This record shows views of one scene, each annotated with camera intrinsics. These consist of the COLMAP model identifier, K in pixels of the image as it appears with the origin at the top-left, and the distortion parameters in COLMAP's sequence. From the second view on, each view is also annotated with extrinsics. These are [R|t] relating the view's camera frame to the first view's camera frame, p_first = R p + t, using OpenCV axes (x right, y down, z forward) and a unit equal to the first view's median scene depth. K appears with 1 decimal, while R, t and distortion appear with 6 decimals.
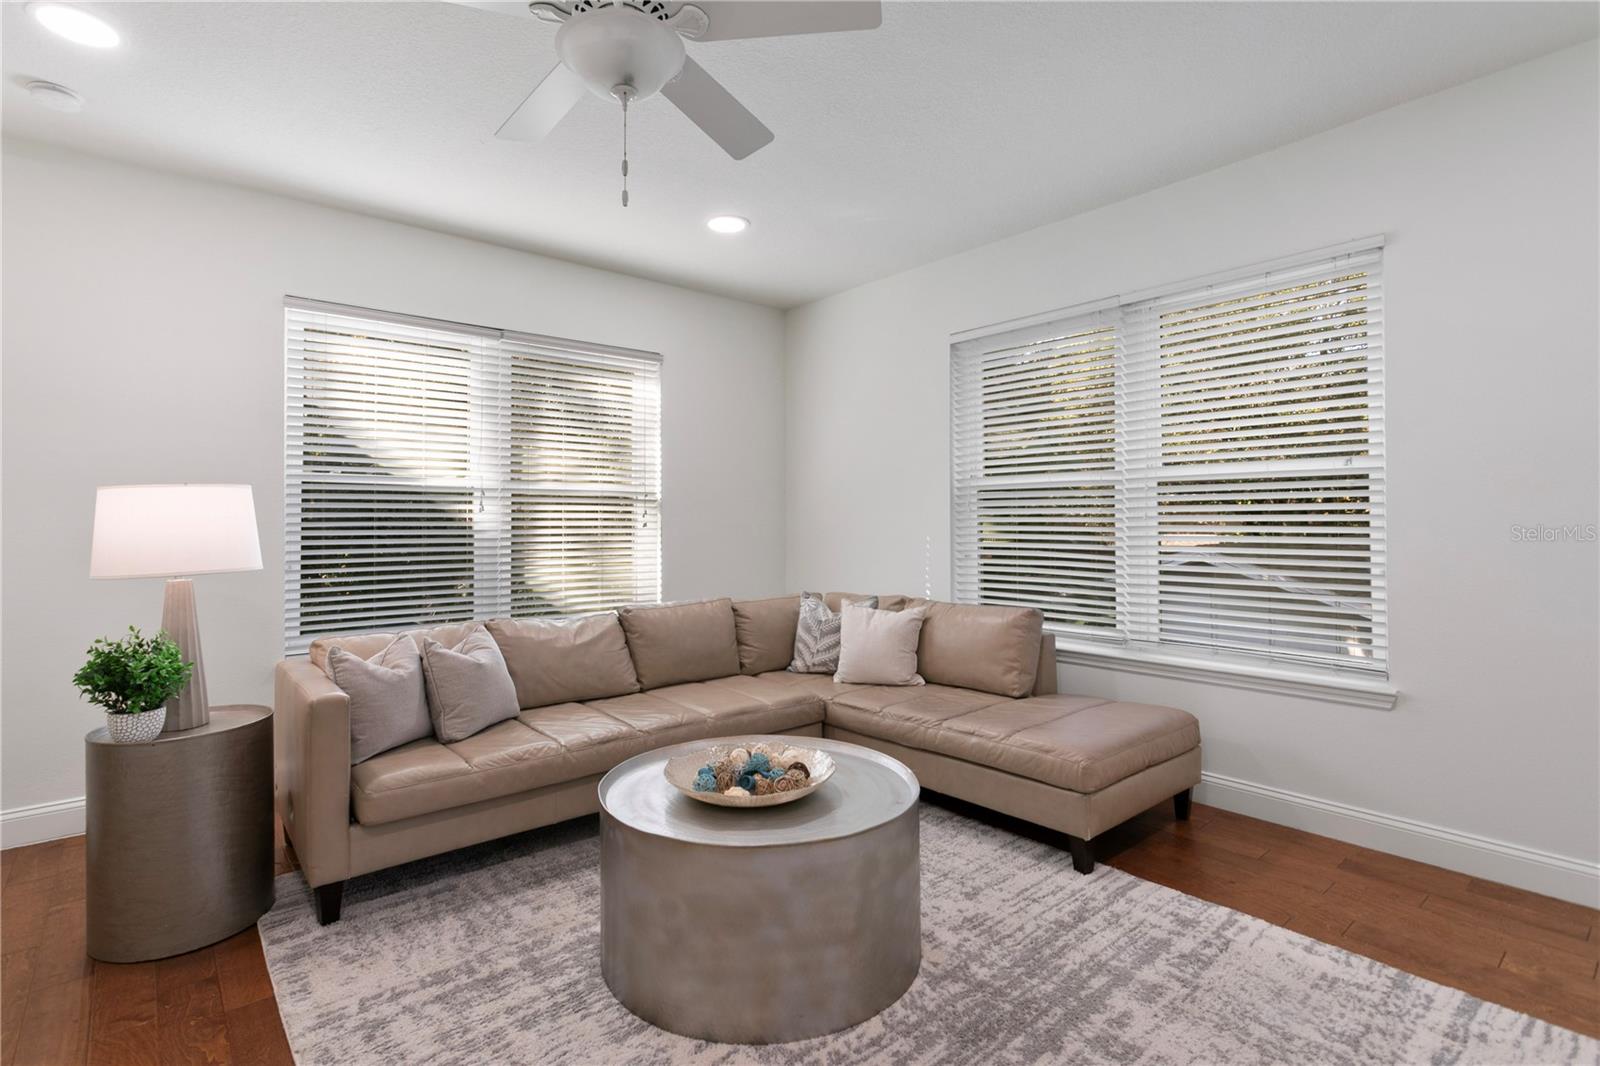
lens RADIAL K [[767.2, 0, 785.5], [0, 767.2, 528.8], [0, 0, 1]] dist [0.002658, 0.000477]
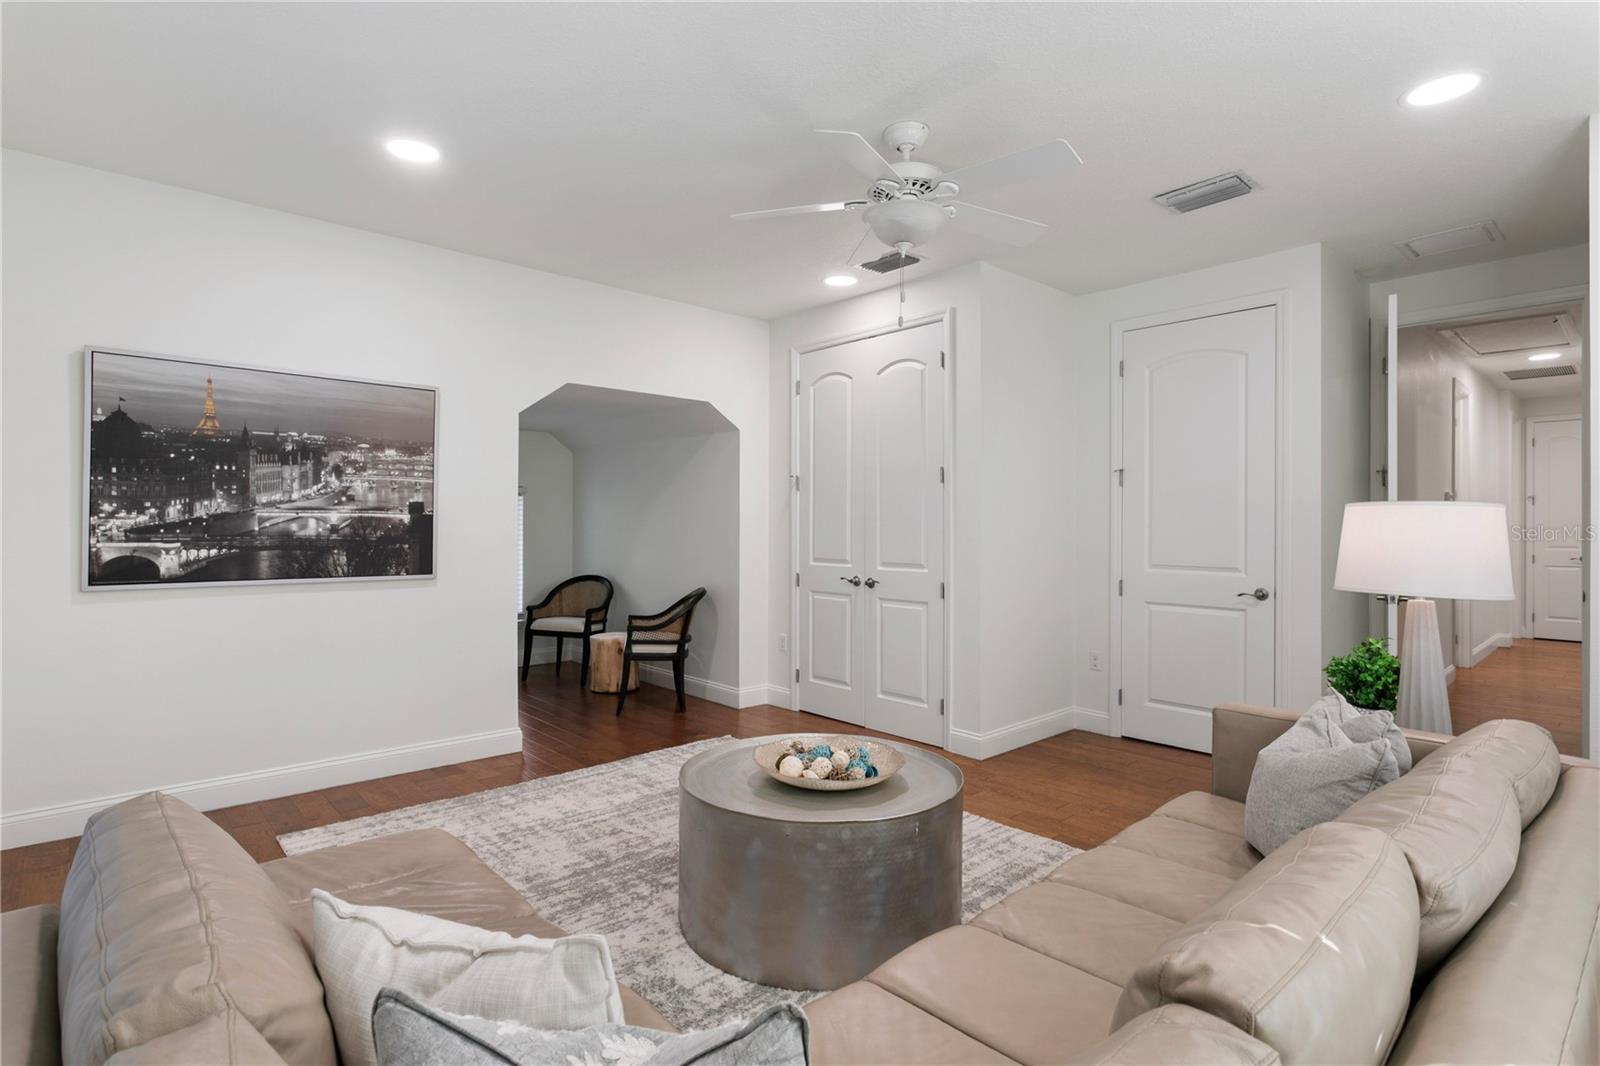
lens RADIAL K [[808.1, 0, 797.9], [0, 808.1, 522.6], [0, 0, 1]] dist [-0.000491, -0.000075]
pose [[-0.999071, -0.001925, -0.043041, 0.040287], [-0.002710, 0.999831, 0.018193, -0.046301], [0.042999, 0.018293, -0.998908, 1.722151]]
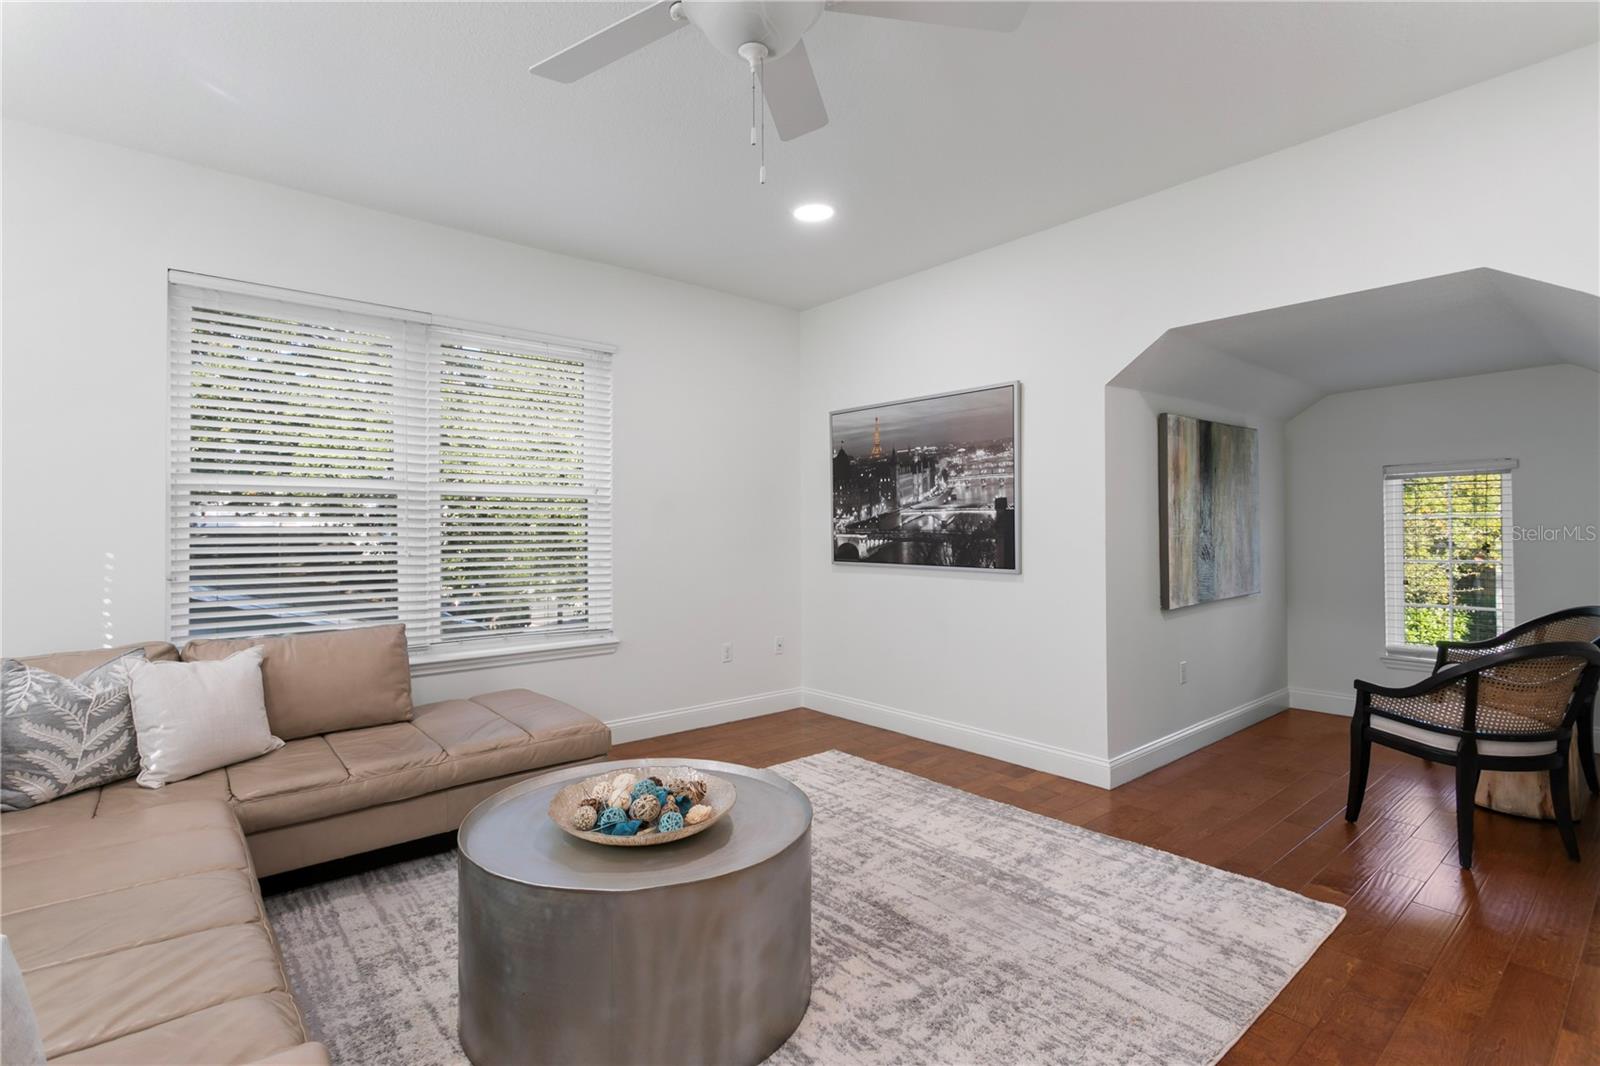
lens RADIAL K [[767.2, 0, 784.1], [0, 767.2, 532.1], [0, 0, 1]] dist [0.002658, 0.000477]
pose [[0.011962, 0.003930, 0.999921, -0.745381], [0.018758, 0.999815, -0.004154, 0.005815], [-0.999752, 0.018806, 0.011886, 0.638132]]
